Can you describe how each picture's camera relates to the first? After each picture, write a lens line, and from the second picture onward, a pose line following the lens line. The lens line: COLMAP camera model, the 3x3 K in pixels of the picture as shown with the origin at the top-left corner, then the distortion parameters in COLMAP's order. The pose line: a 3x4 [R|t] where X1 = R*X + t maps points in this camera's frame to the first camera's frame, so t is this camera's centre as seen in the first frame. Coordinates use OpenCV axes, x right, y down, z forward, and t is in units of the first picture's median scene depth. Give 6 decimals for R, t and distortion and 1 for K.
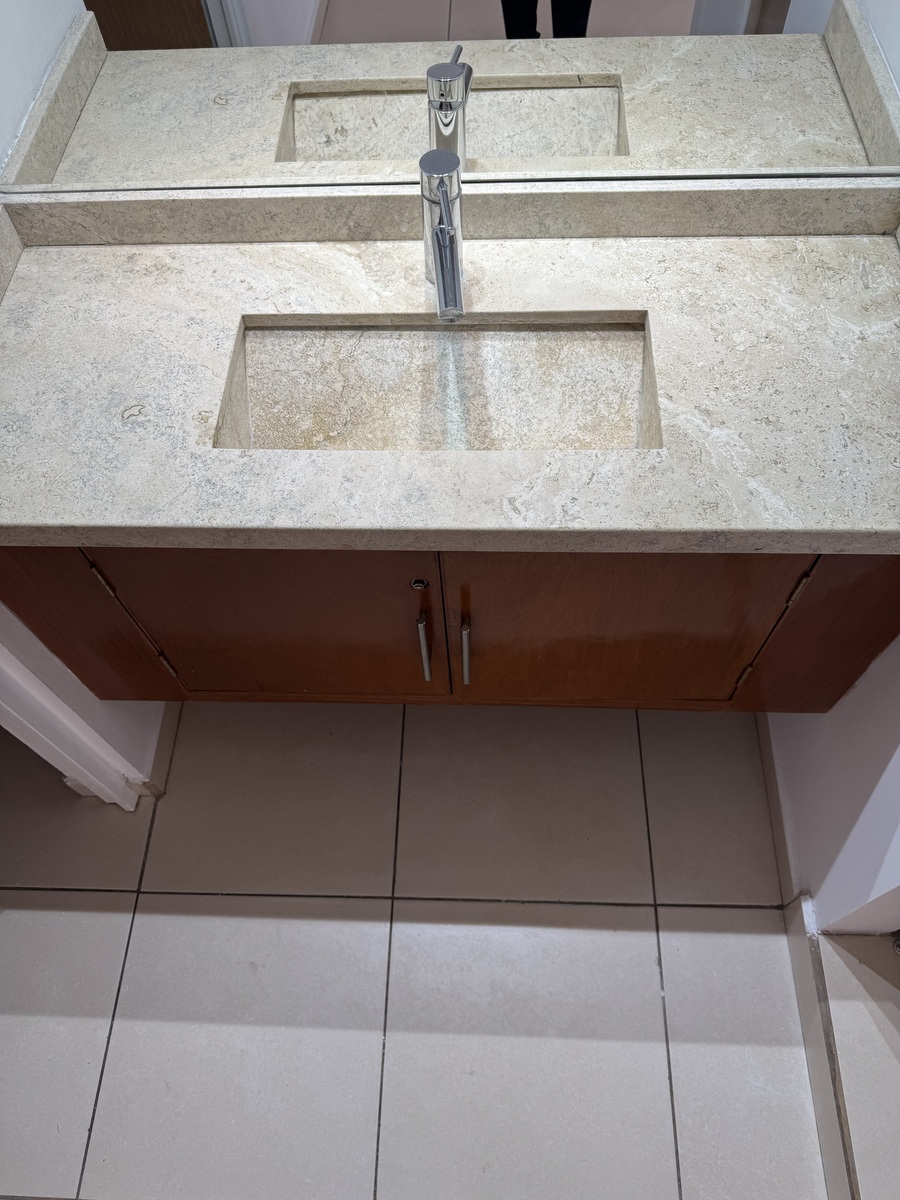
lens RADIAL K [[850.2, 0, 439.3], [0, 850.2, 598.8], [0, 0, 1]] dist [0.109189, -0.178805]
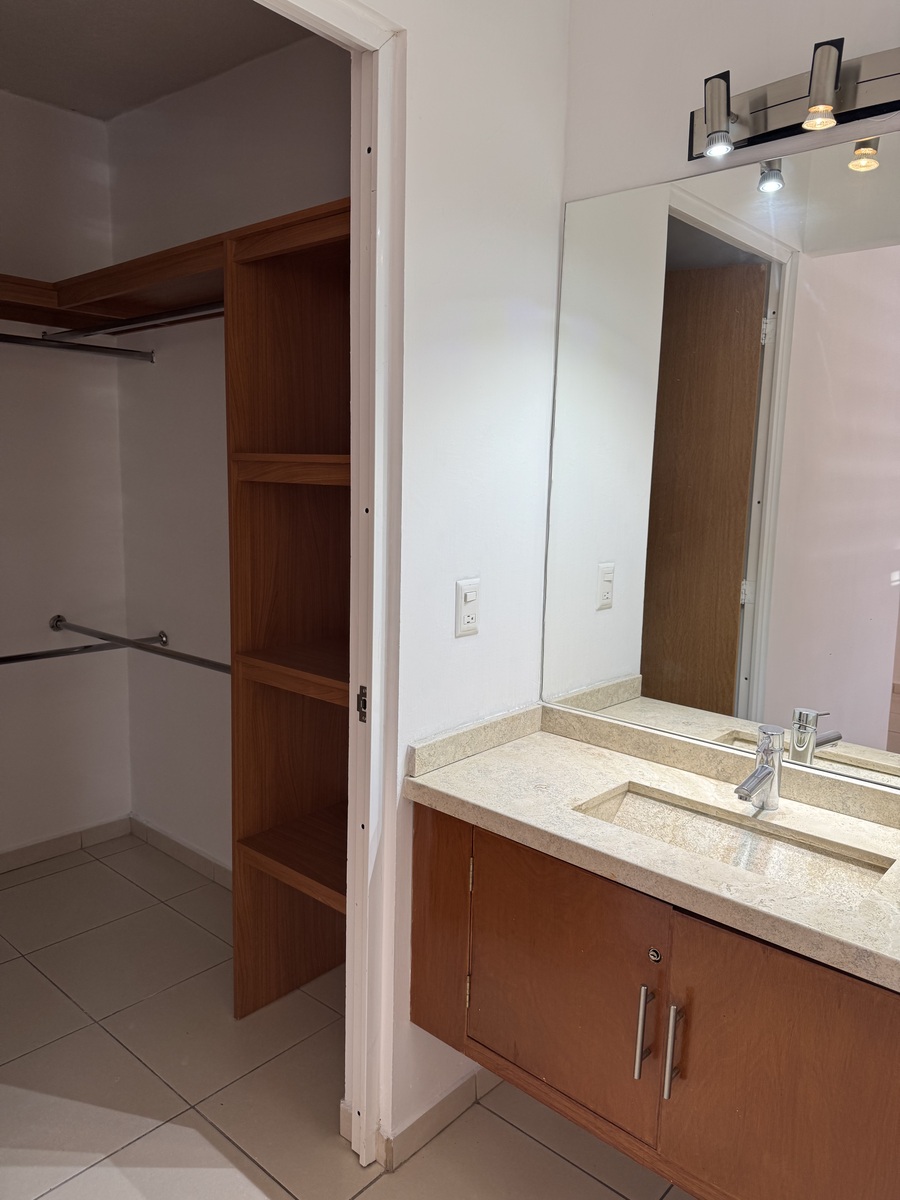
lens RADIAL K [[858.7, 0, 450.0], [0, 858.7, 600.0], [0, 0, 1]] dist [0.041619, -0.065483]
pose [[0.772855, 0.167517, -0.612073, 0.443072], [-0.577645, 0.585033, -0.569265, 0.586866], [0.262722, 0.793520, 0.548911, -0.255897]]
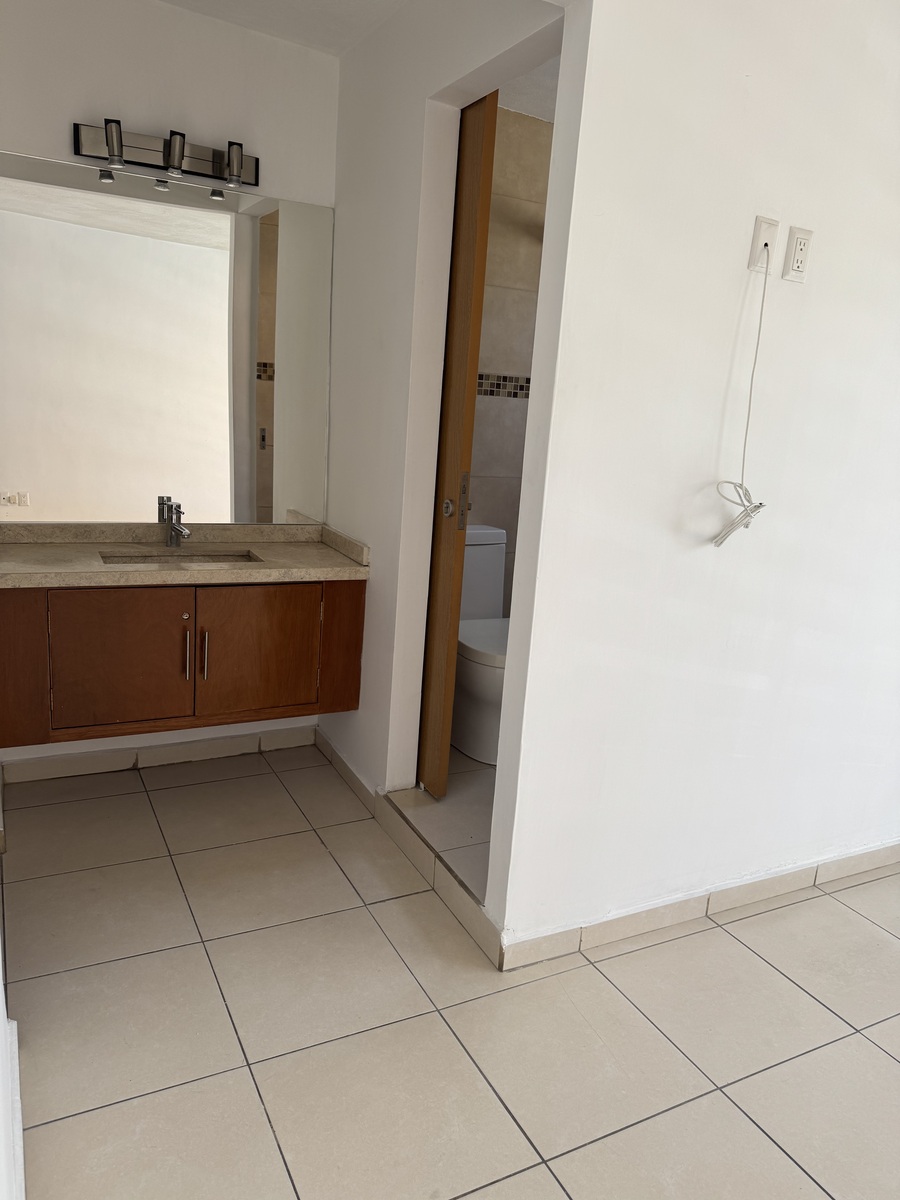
lens RADIAL K [[858.7, 0, 450.0], [0, 858.7, 600.0], [0, 0, 1]] dist [0.041619, -0.065483]
pose [[0.856398, 0.000206, 0.516316, -0.665998], [0.371421, 0.694384, -0.616342, 1.802655], [-0.358648, 0.719604, 0.594593, -0.863712]]
